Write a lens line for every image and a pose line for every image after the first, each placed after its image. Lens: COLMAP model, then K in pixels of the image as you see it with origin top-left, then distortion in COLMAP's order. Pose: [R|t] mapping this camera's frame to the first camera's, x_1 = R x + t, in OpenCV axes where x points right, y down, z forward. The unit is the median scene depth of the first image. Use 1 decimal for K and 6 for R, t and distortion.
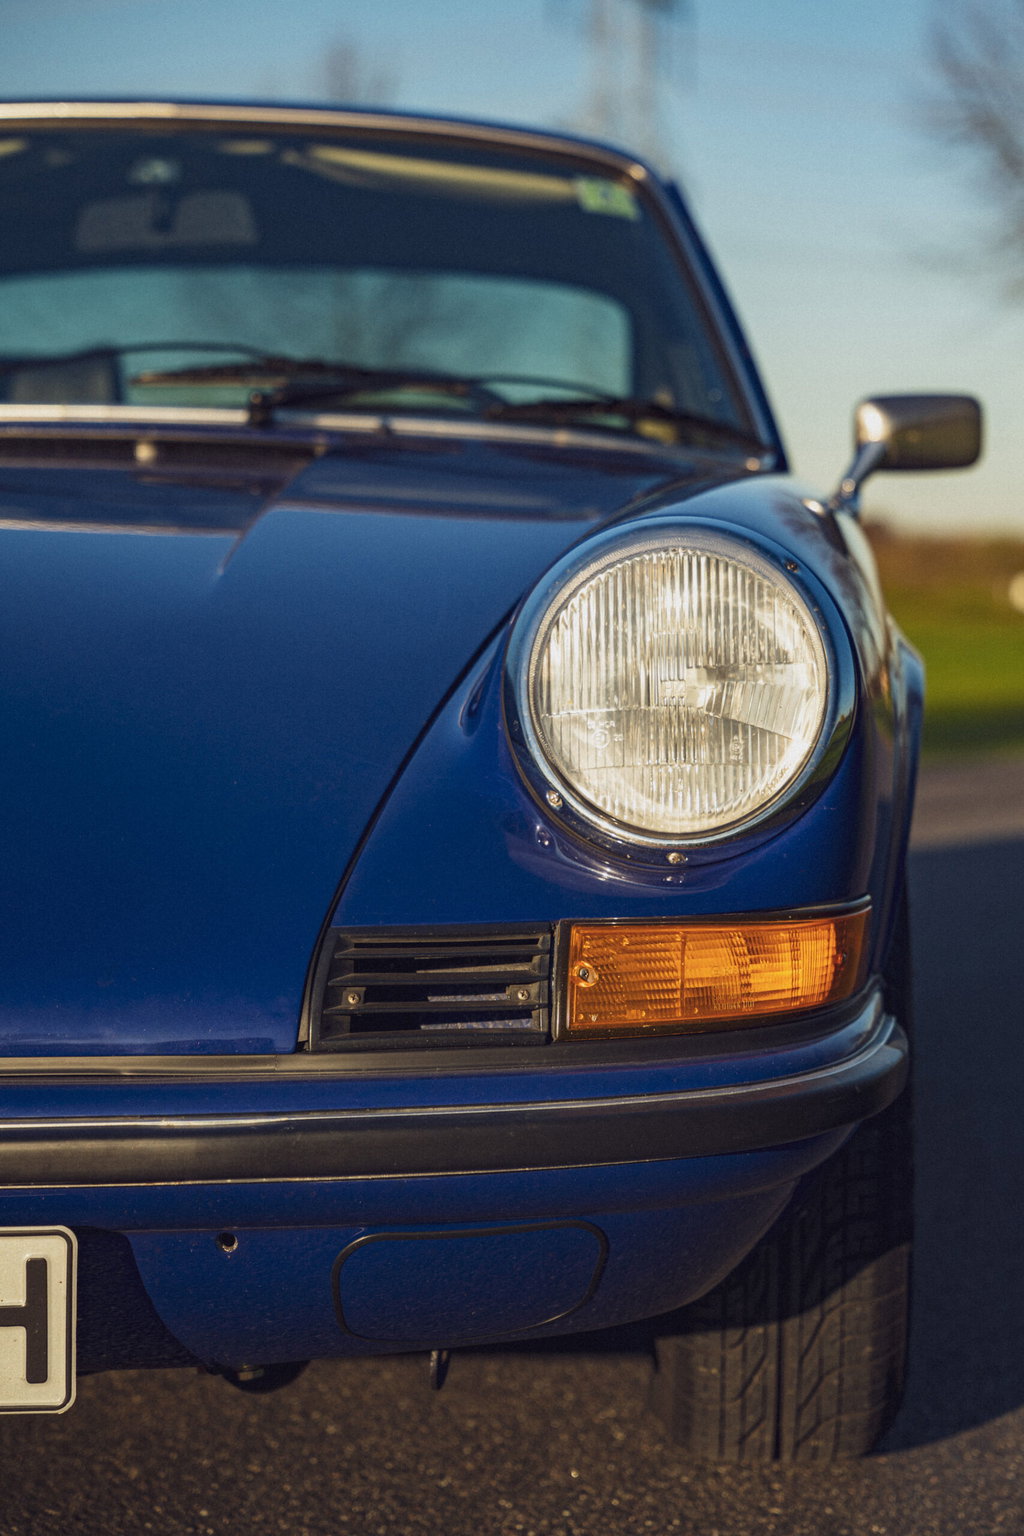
lens RADIAL K [[3500.8, 0, 513.3], [0, 3500.8, 766.8], [0, 0, 1]] dist [0.506203, 0.000000]
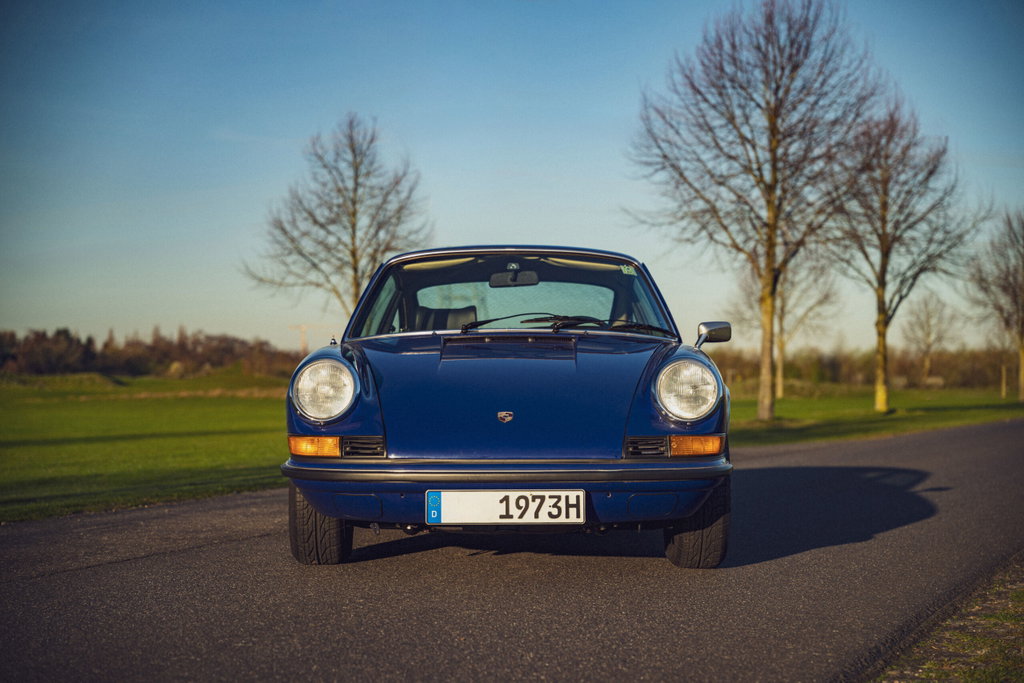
lens RADIAL K [[2021.6, 0, 503.7], [0, 2021.6, 342.8], [0, 0, 1]] dist [0.473778, 0.000000]
pose [[0.998309, -0.007507, 0.057644, -0.337821], [0.011510, 0.997521, -0.069427, 0.095695], [-0.056980, 0.069973, 0.995920, -1.663149]]
